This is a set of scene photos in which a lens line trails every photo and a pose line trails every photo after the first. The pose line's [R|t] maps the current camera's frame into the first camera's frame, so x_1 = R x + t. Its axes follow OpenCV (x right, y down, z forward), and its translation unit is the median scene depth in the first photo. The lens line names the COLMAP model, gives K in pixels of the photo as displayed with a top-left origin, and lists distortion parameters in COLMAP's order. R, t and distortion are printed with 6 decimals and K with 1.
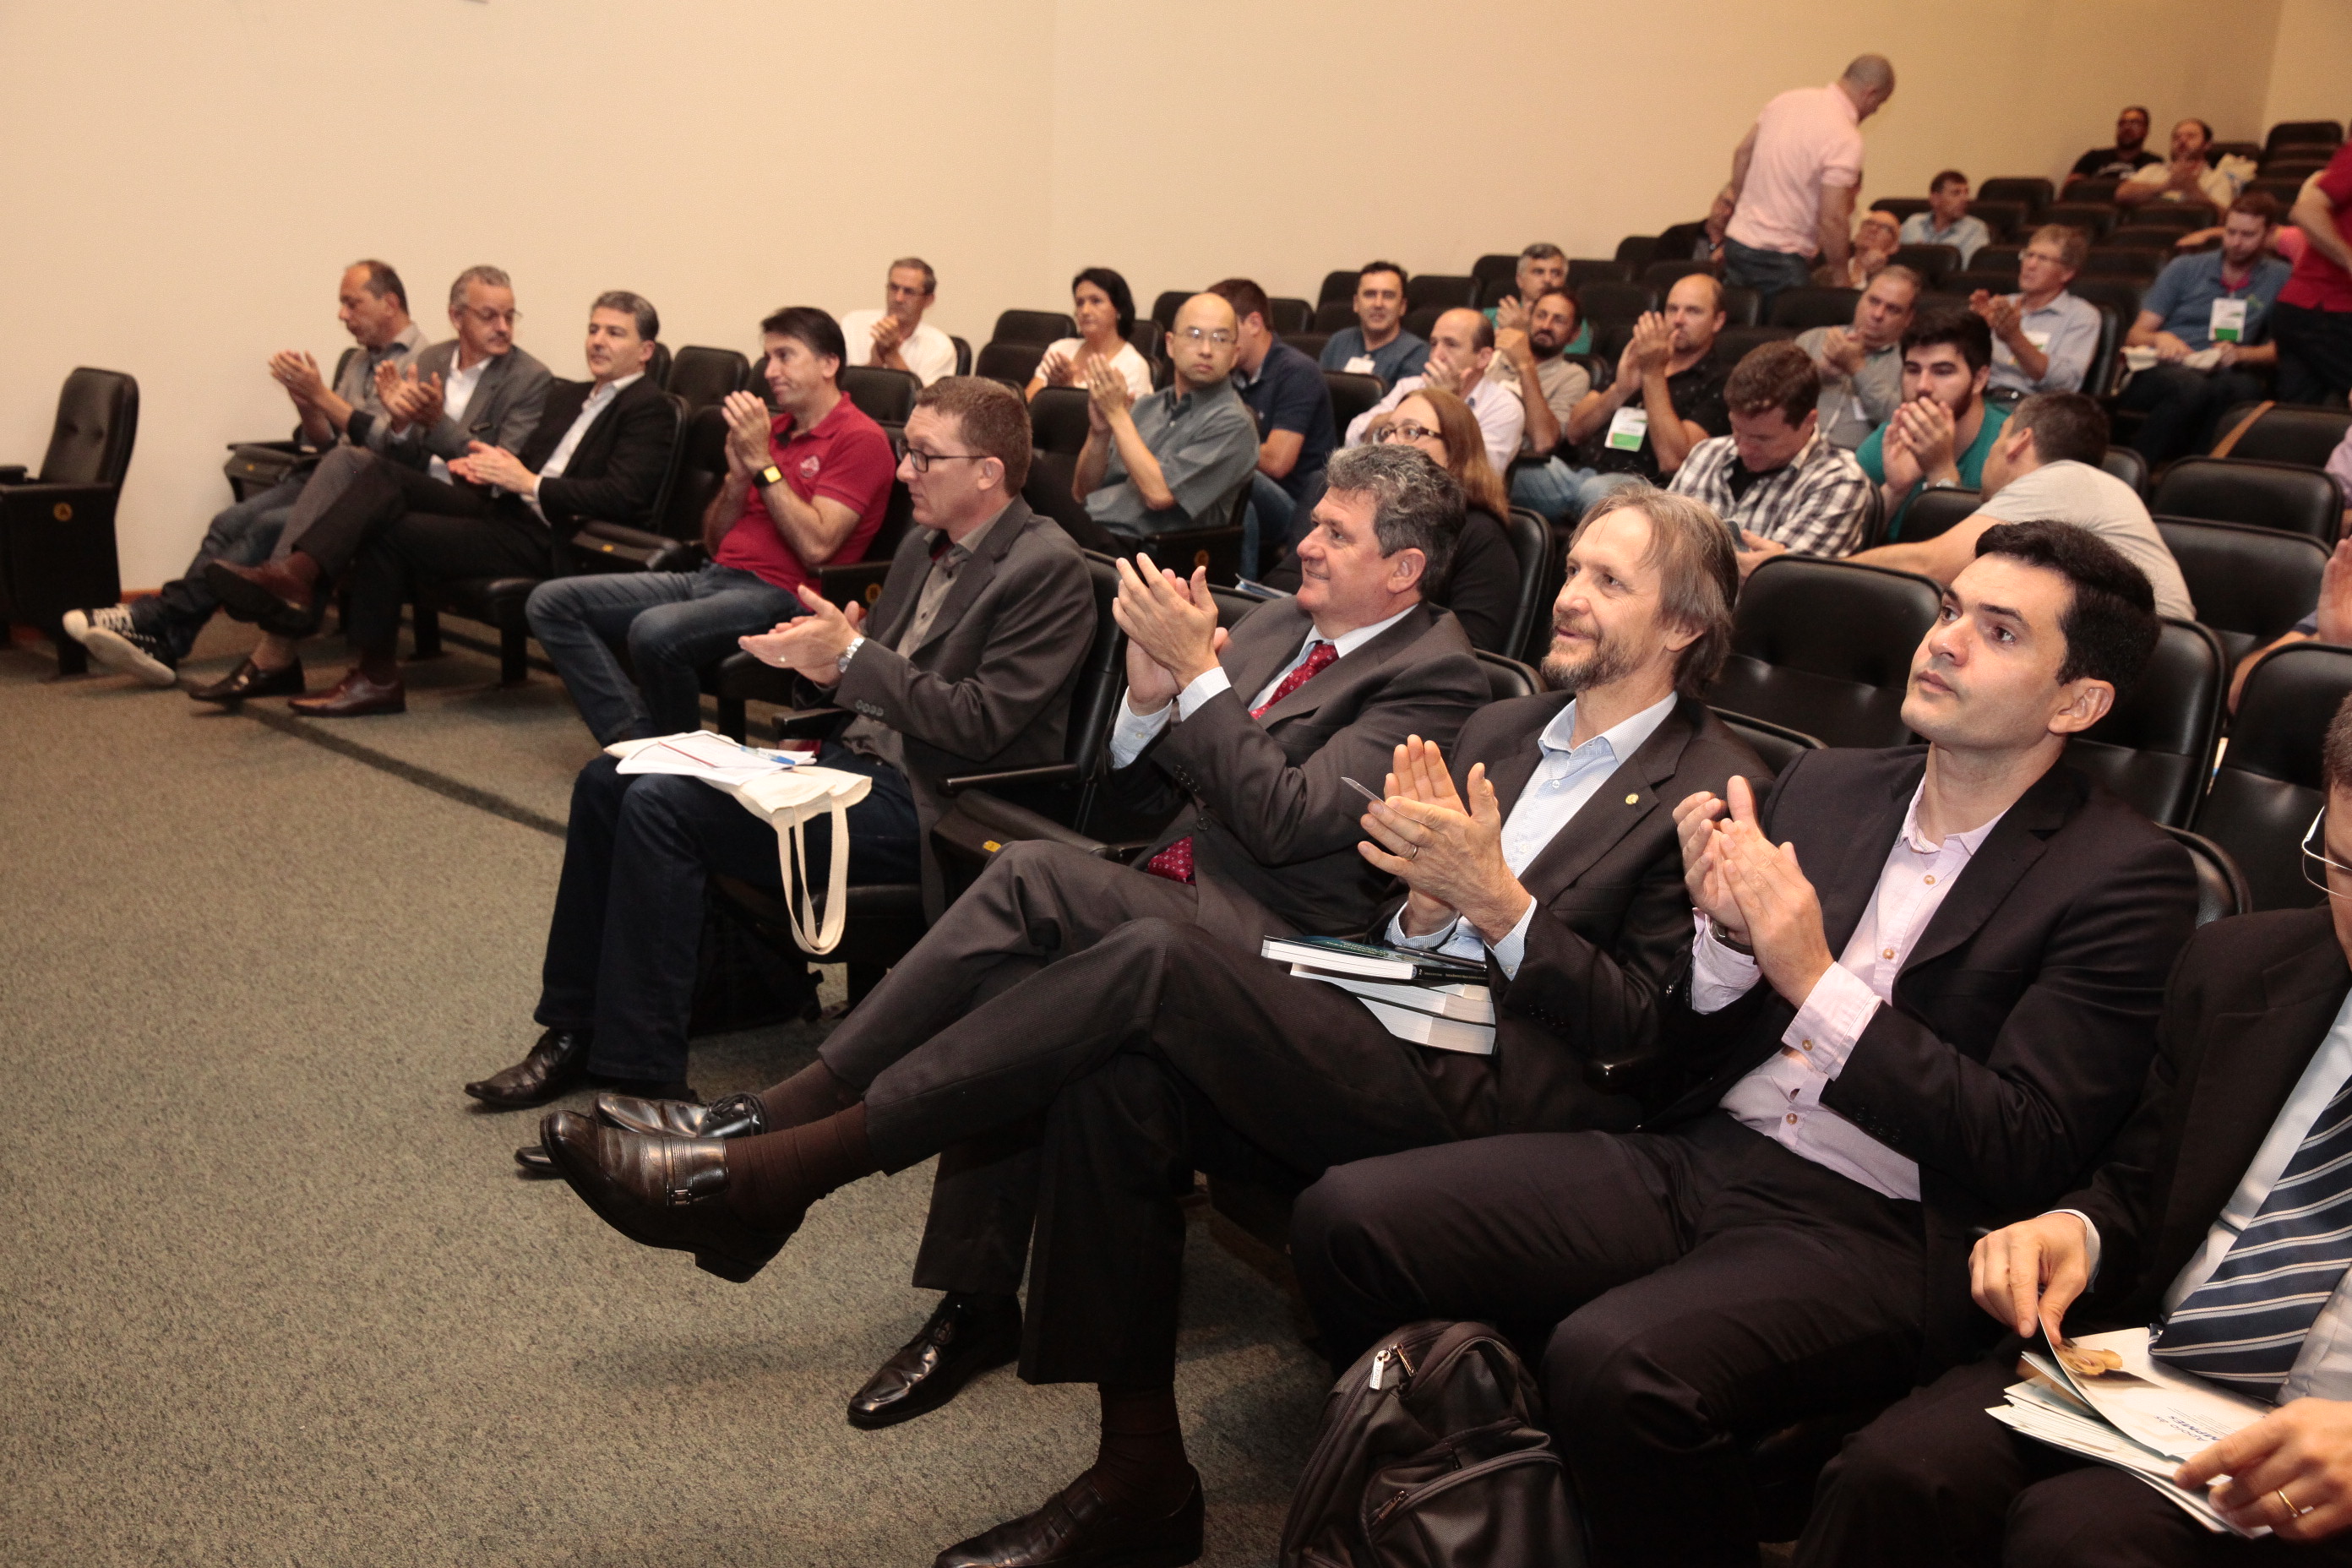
lens RADIAL K [[2360.4, 0, 1176.0], [0, 2360.4, 784.0], [0, 0, 1]] dist [-0.040551, 0.142296]
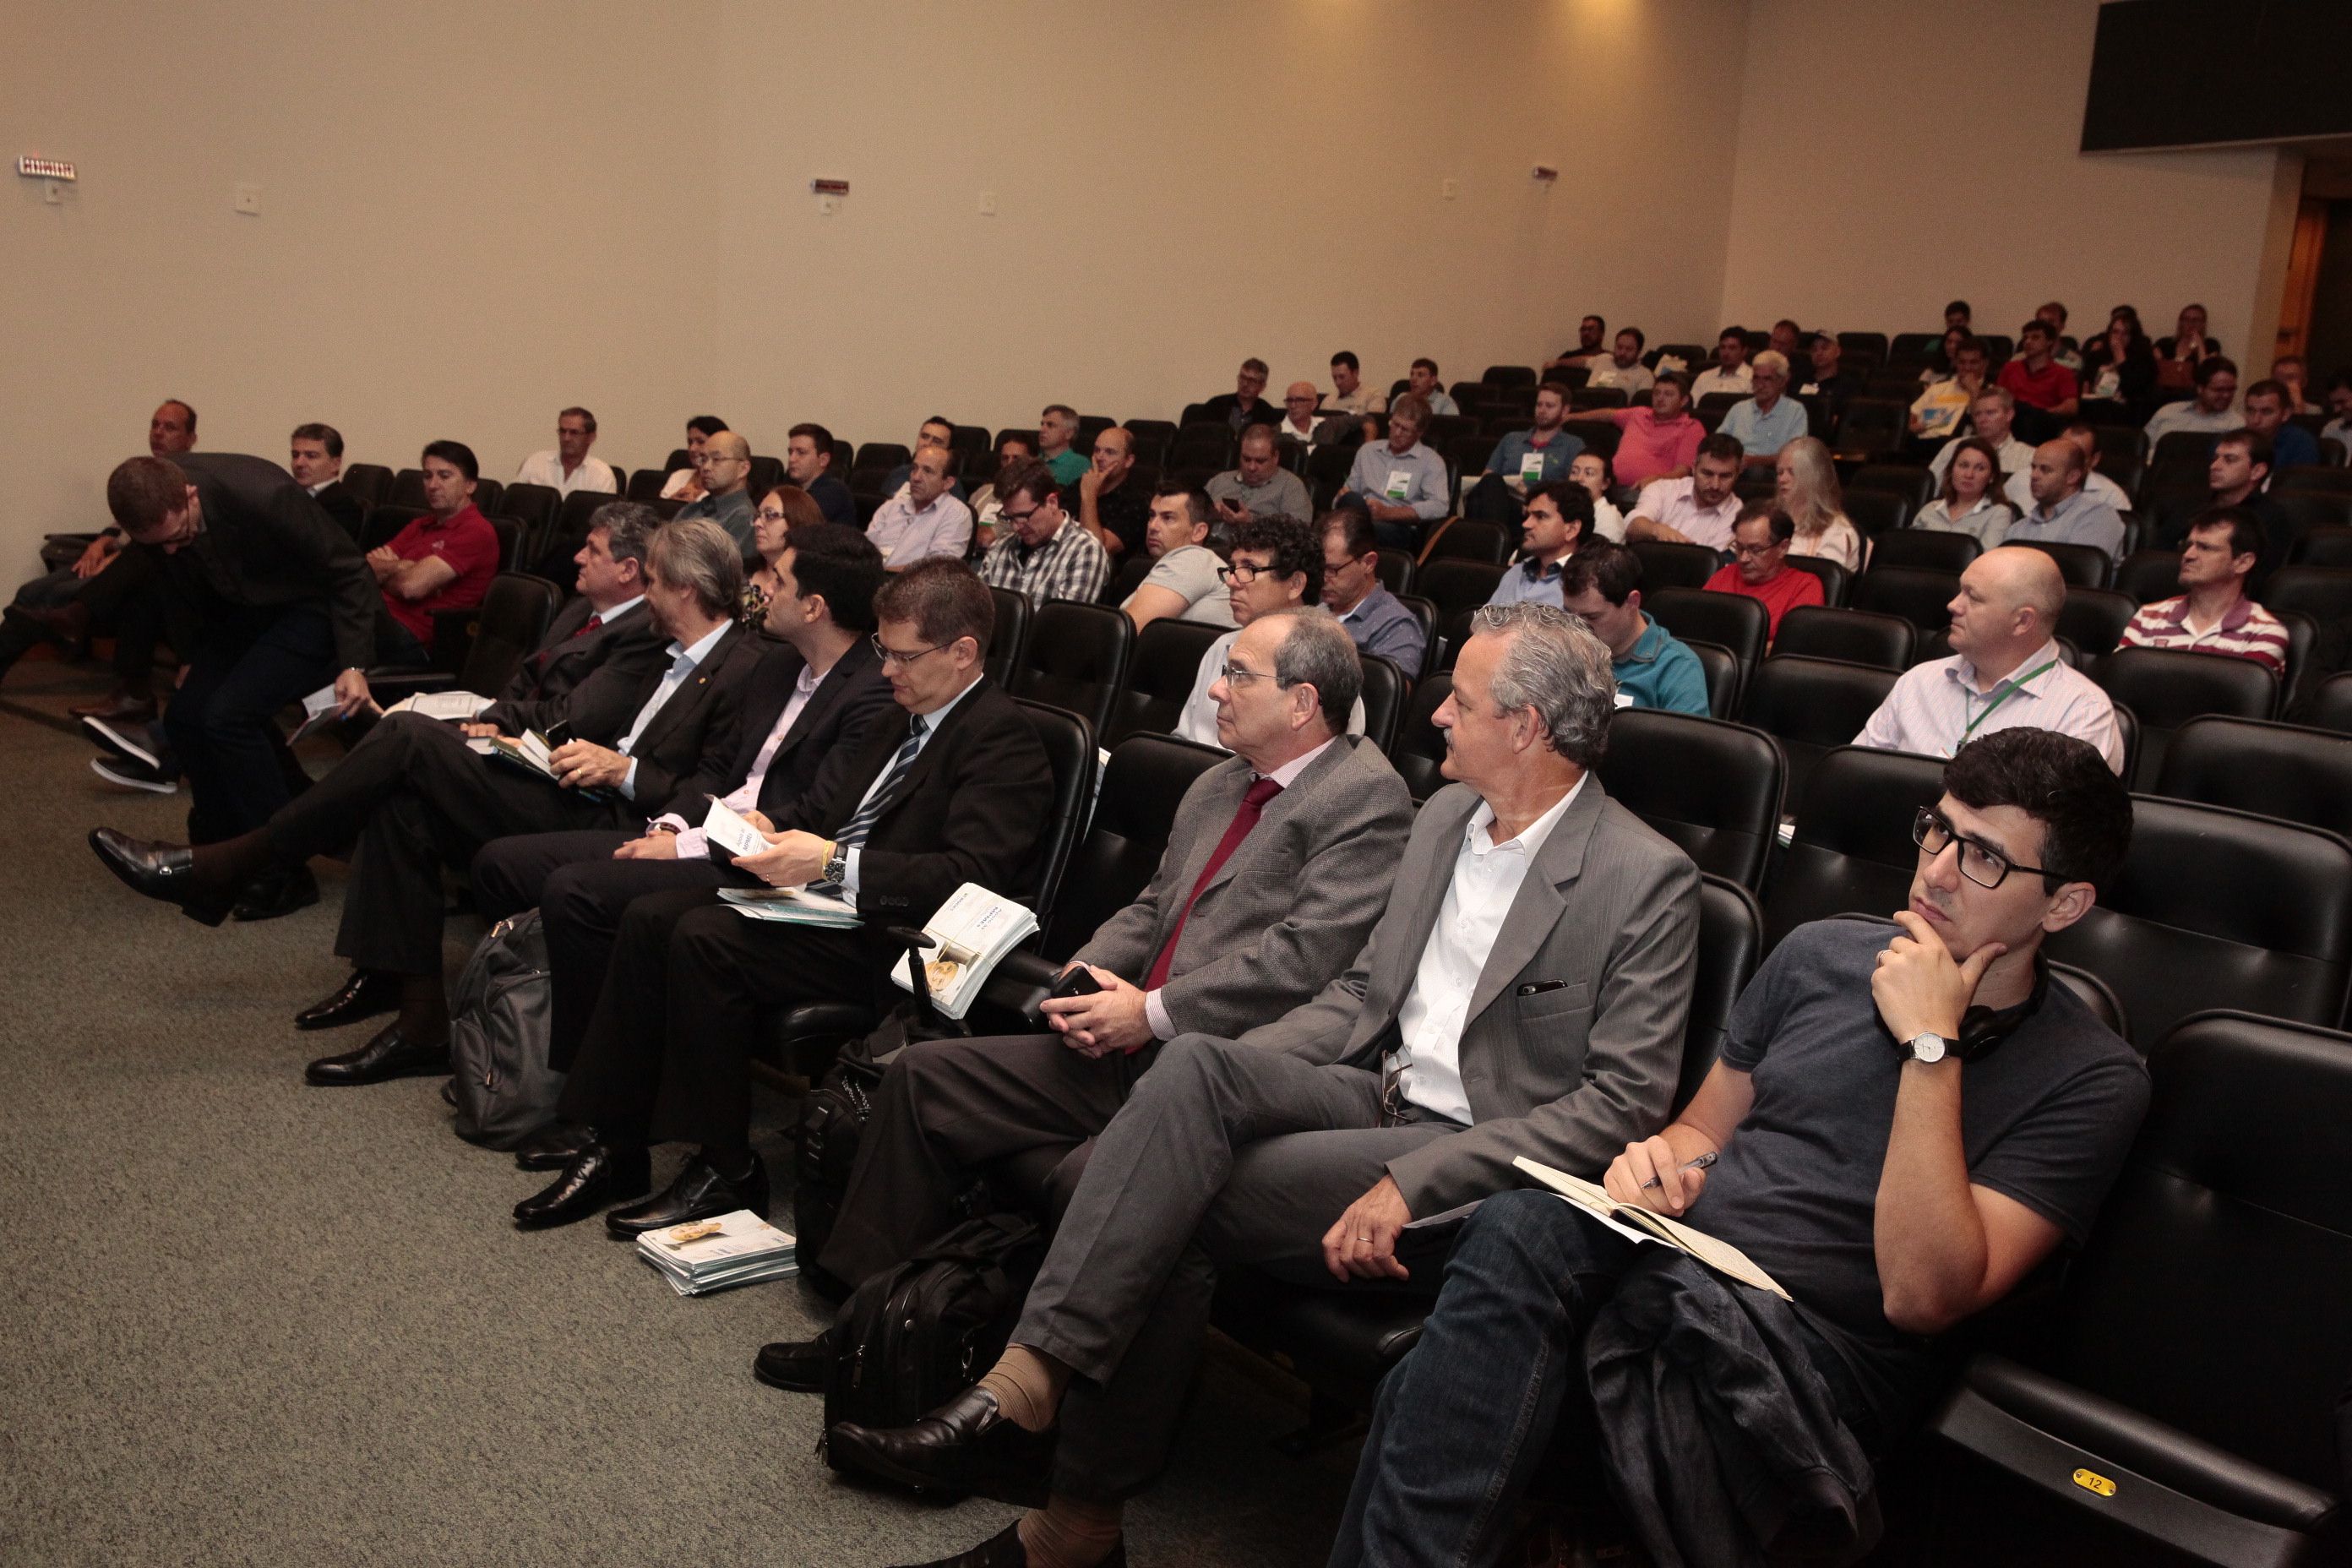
lens RADIAL K [[2213.8, 0, 1288.8], [0, 2213.8, 772.7], [0, 0, 1]] dist [-0.067629, 0.094686]
pose [[0.995118, 0.003058, 0.098647, 0.271775], [0.003333, 0.997909, -0.064554, 0.110745], [-0.098638, 0.064567, 0.993027, -0.455364]]
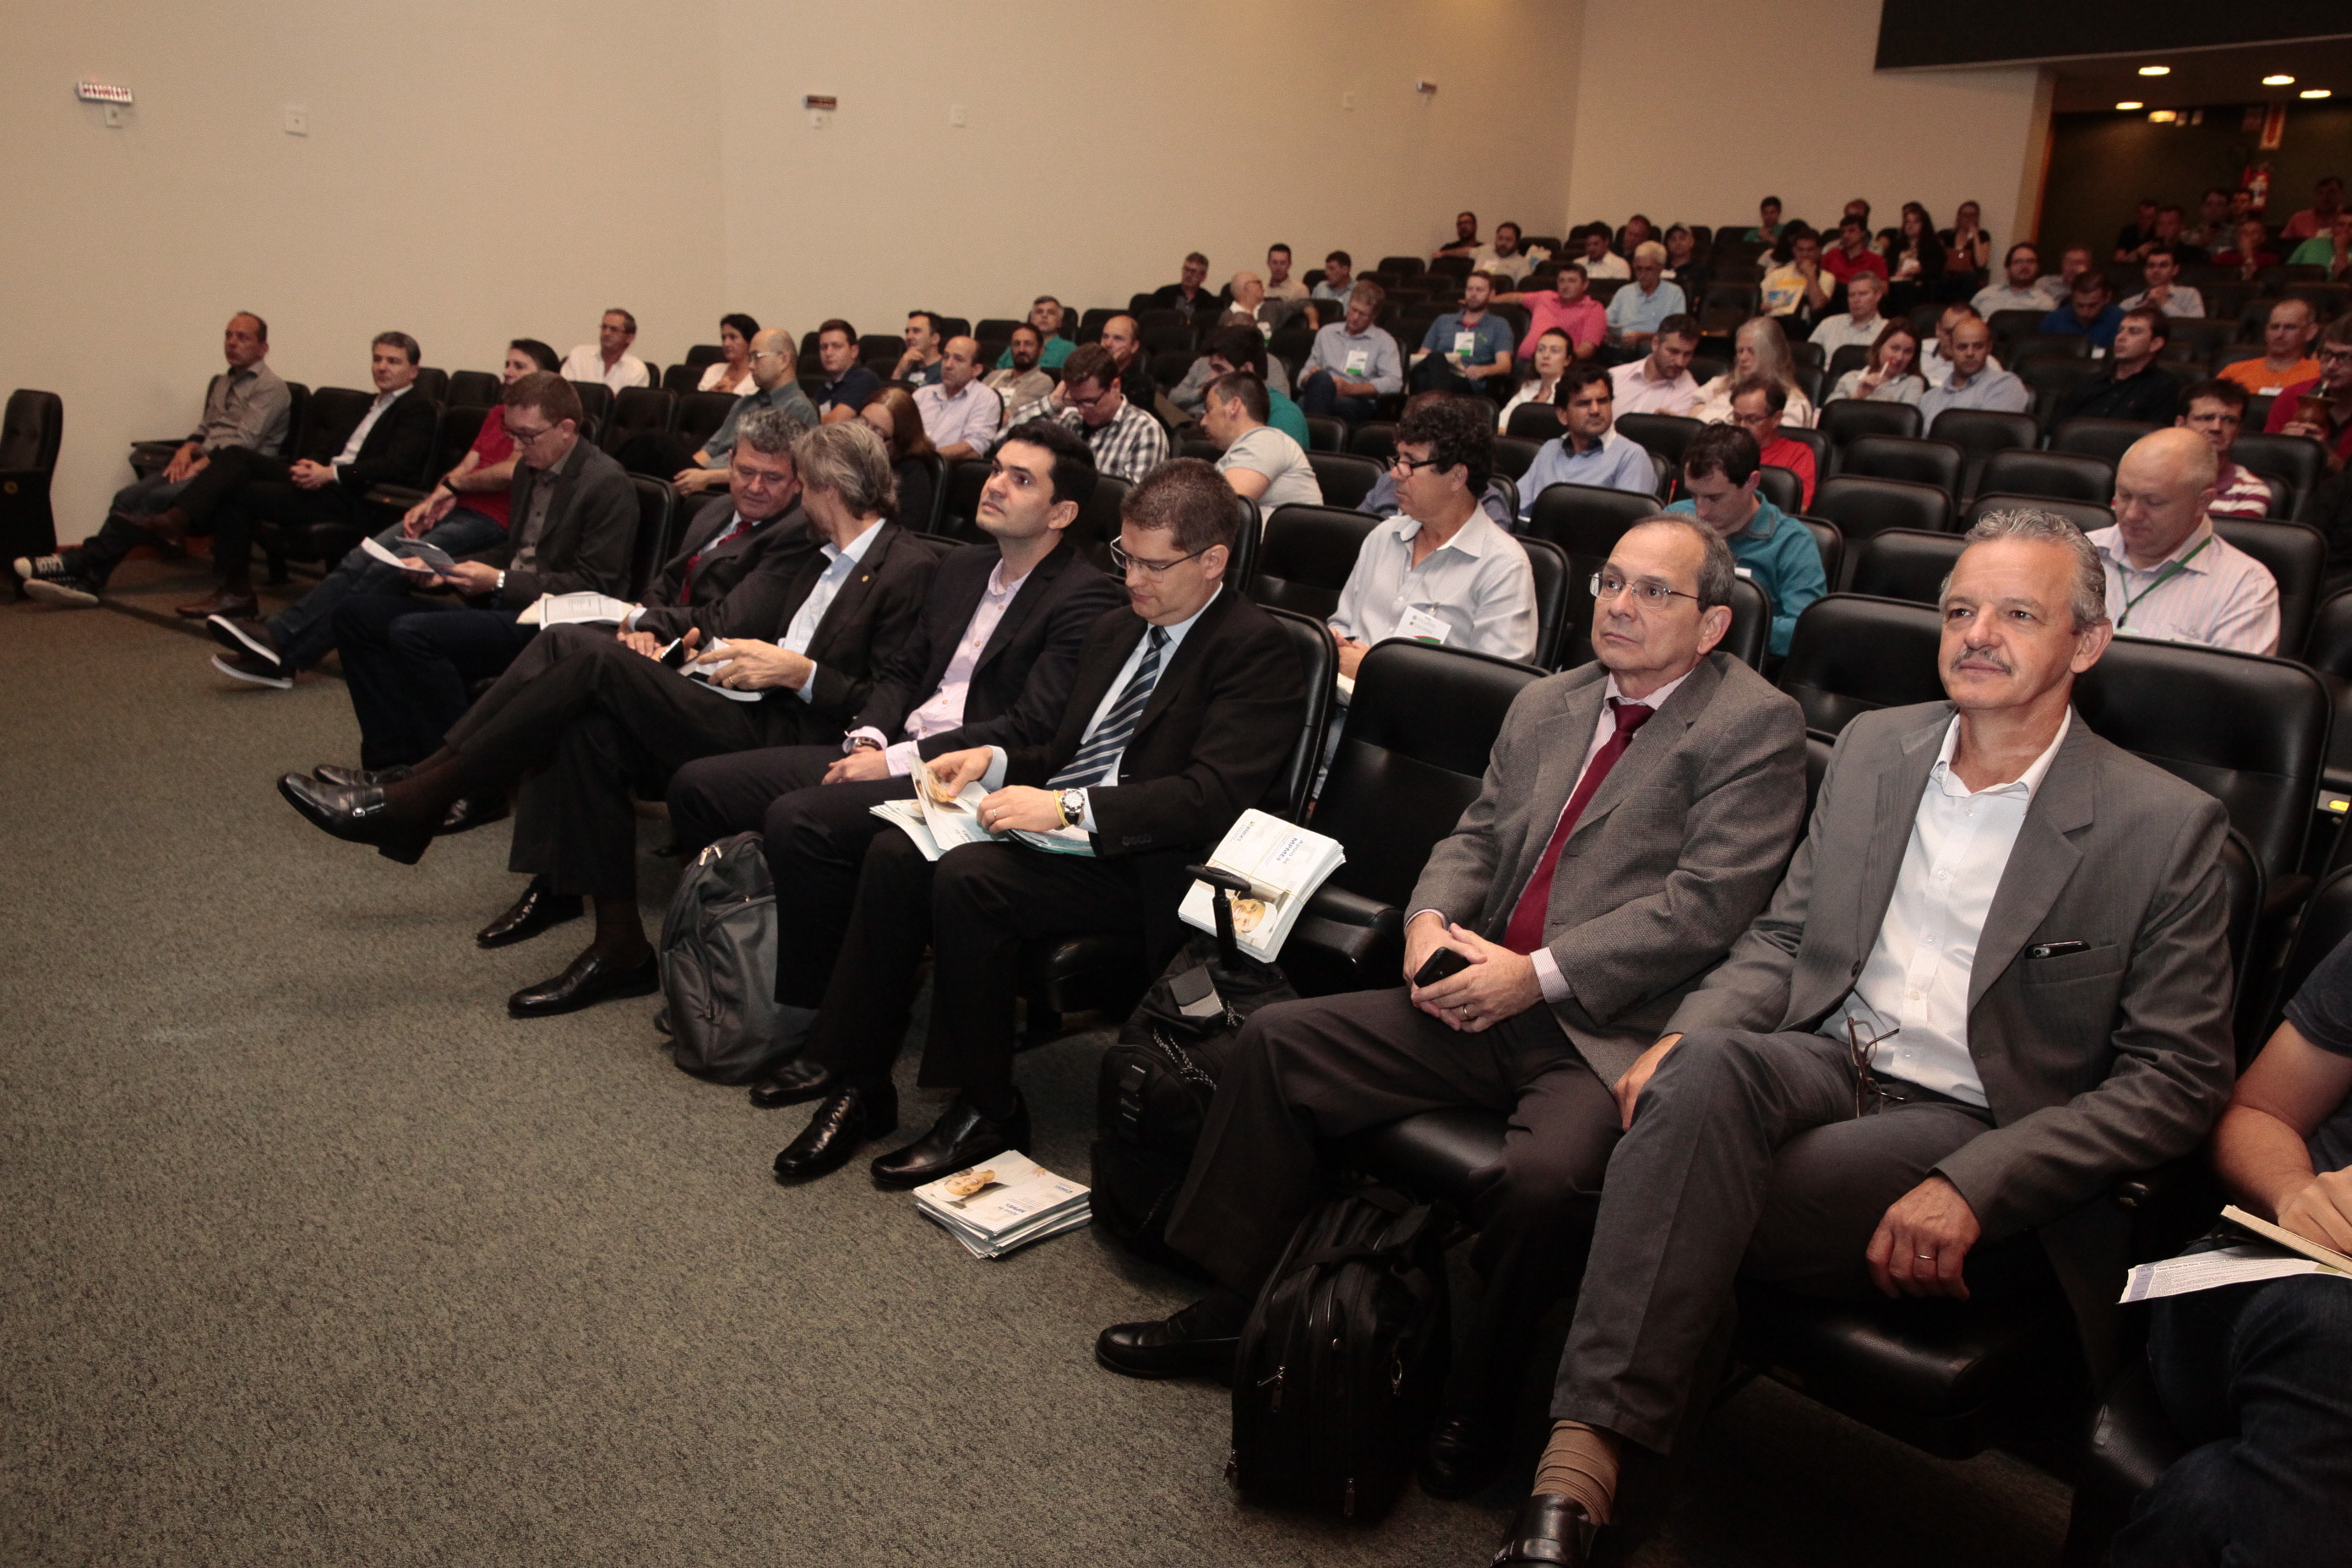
lens RADIAL K [[1768.1, 0, 1232.4], [0, 1768.1, 776.1], [0, 0, 1]] dist [-0.112336, 0.090832]
pose [[0.986168, -0.040365, 0.160757, 0.135033], [0.034389, 0.998616, 0.039786, 0.063940], [-0.162141, -0.033708, 0.986192, -0.242780]]
